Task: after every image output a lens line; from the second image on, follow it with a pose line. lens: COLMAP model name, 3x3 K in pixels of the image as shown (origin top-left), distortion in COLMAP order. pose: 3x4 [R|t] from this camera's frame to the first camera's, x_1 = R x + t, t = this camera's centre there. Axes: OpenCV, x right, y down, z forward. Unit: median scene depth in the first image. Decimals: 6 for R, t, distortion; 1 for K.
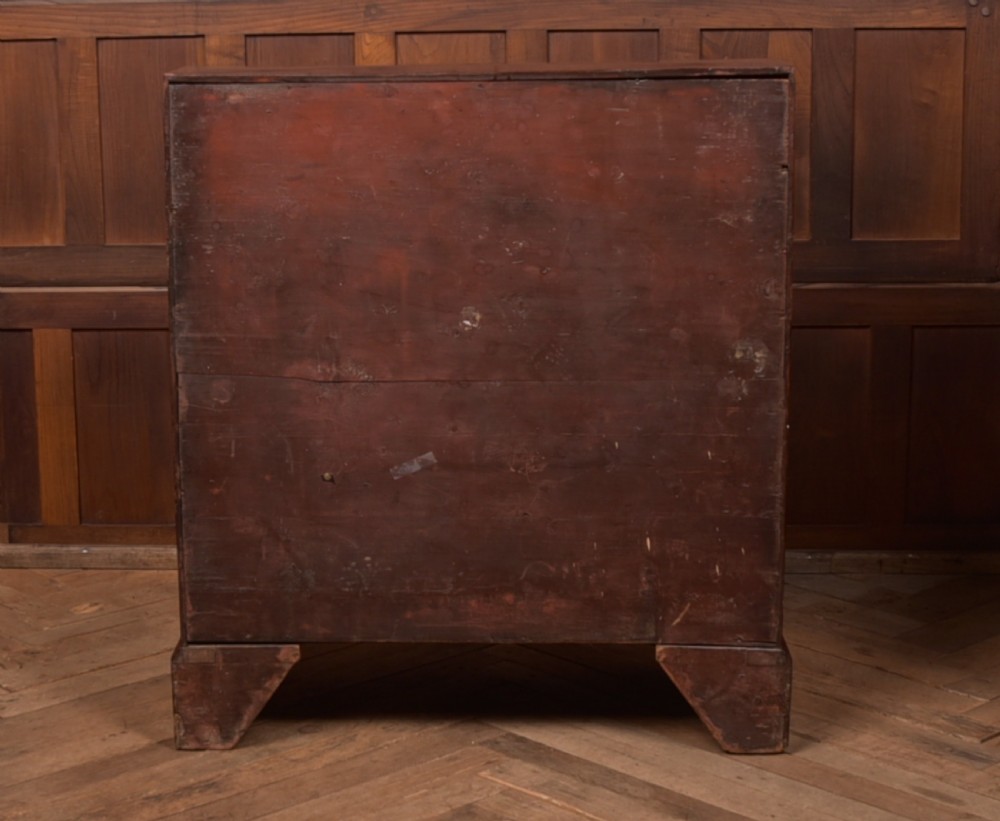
lens RADIAL K [[2183.8, 0, 324.3], [0, 2183.8, 394.5], [0, 0, 1]] dist [-0.126735, 0.137342]
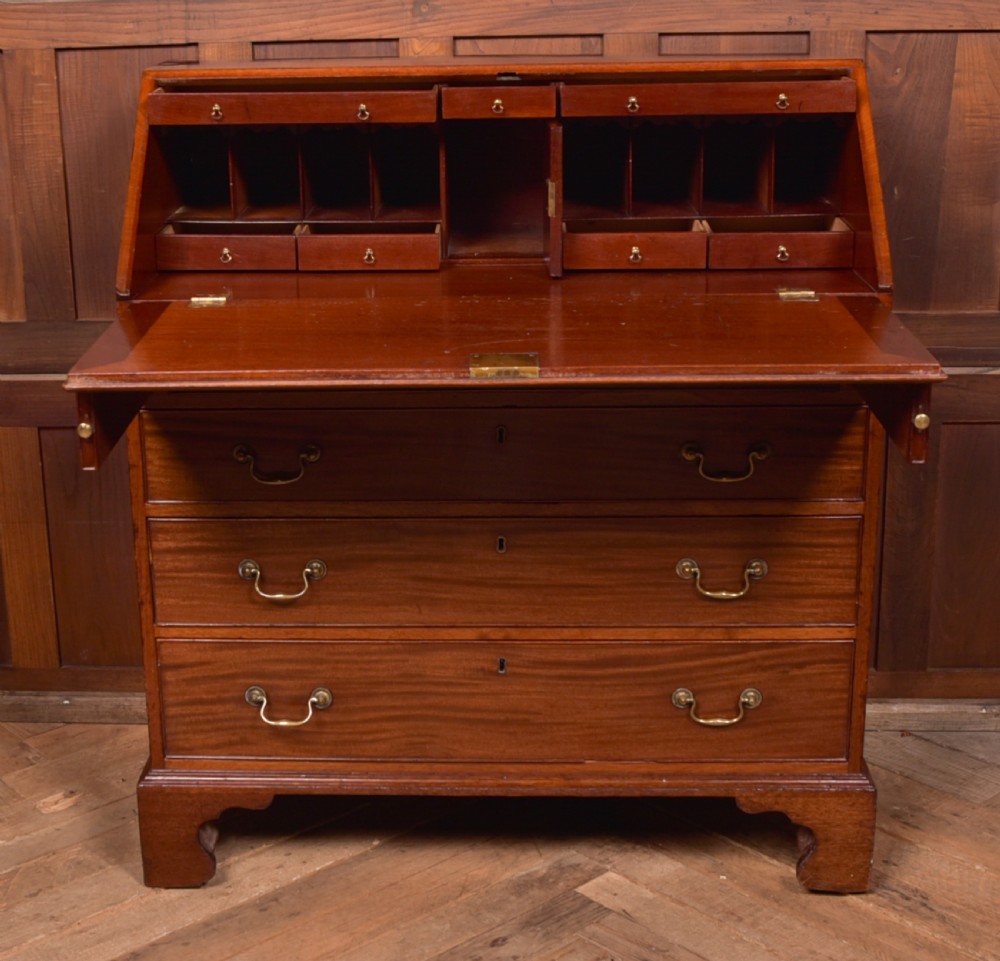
lens RADIAL K [[1774.1, 0, 388.7], [0, 1774.1, 453.2], [0, 0, 1]] dist [-0.137040, 0.176405]
pose [[0.999935, -0.010867, 0.003469, 0.006765], [0.010506, 0.995790, 0.091056, -0.079447], [-0.004444, -0.091013, 0.995840, 0.385827]]
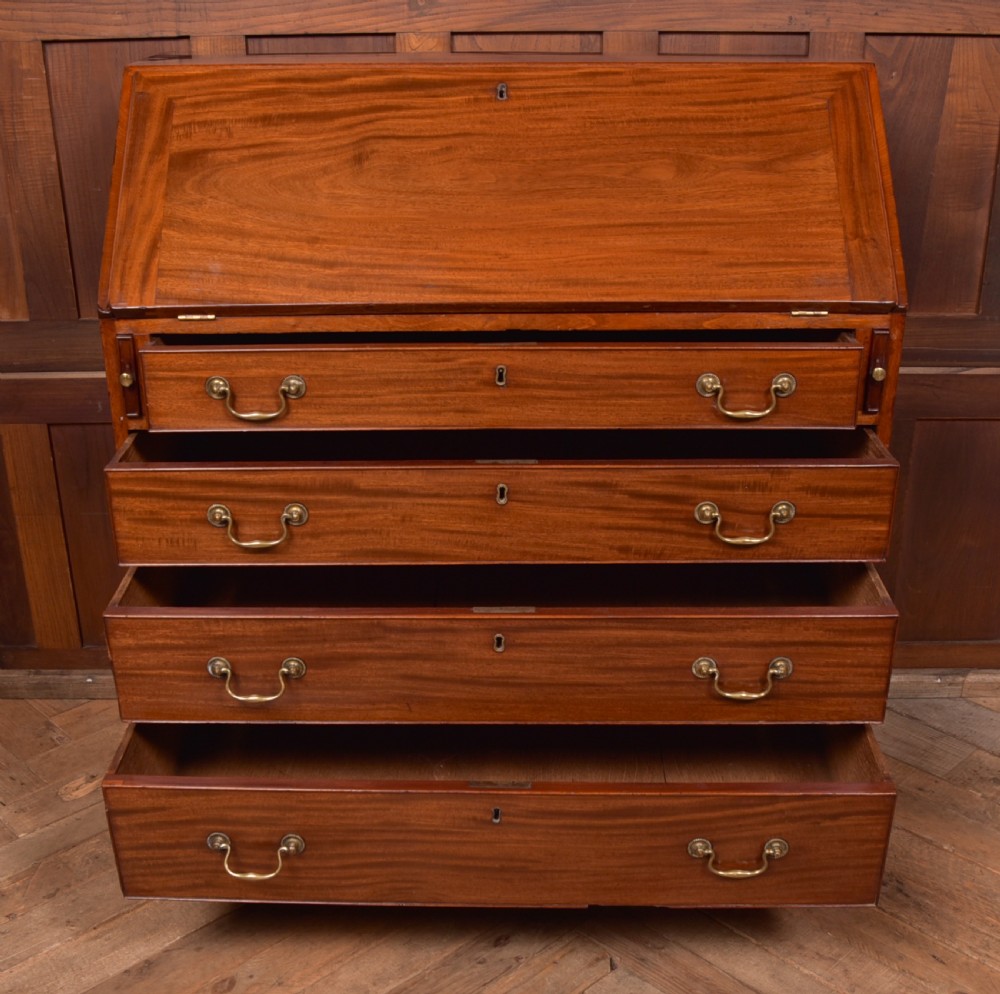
lens RADIAL K [[1364.9, 0, 497.7], [0, 1364.9, 572.5], [0, 0, 1]] dist [-0.116010, 0.093283]
pose [[0.996757, -0.024224, 0.076737, 0.009090], [0.005082, 0.970661, 0.240397, -0.098039], [-0.080309, -0.239228, 0.967637, 0.515653]]
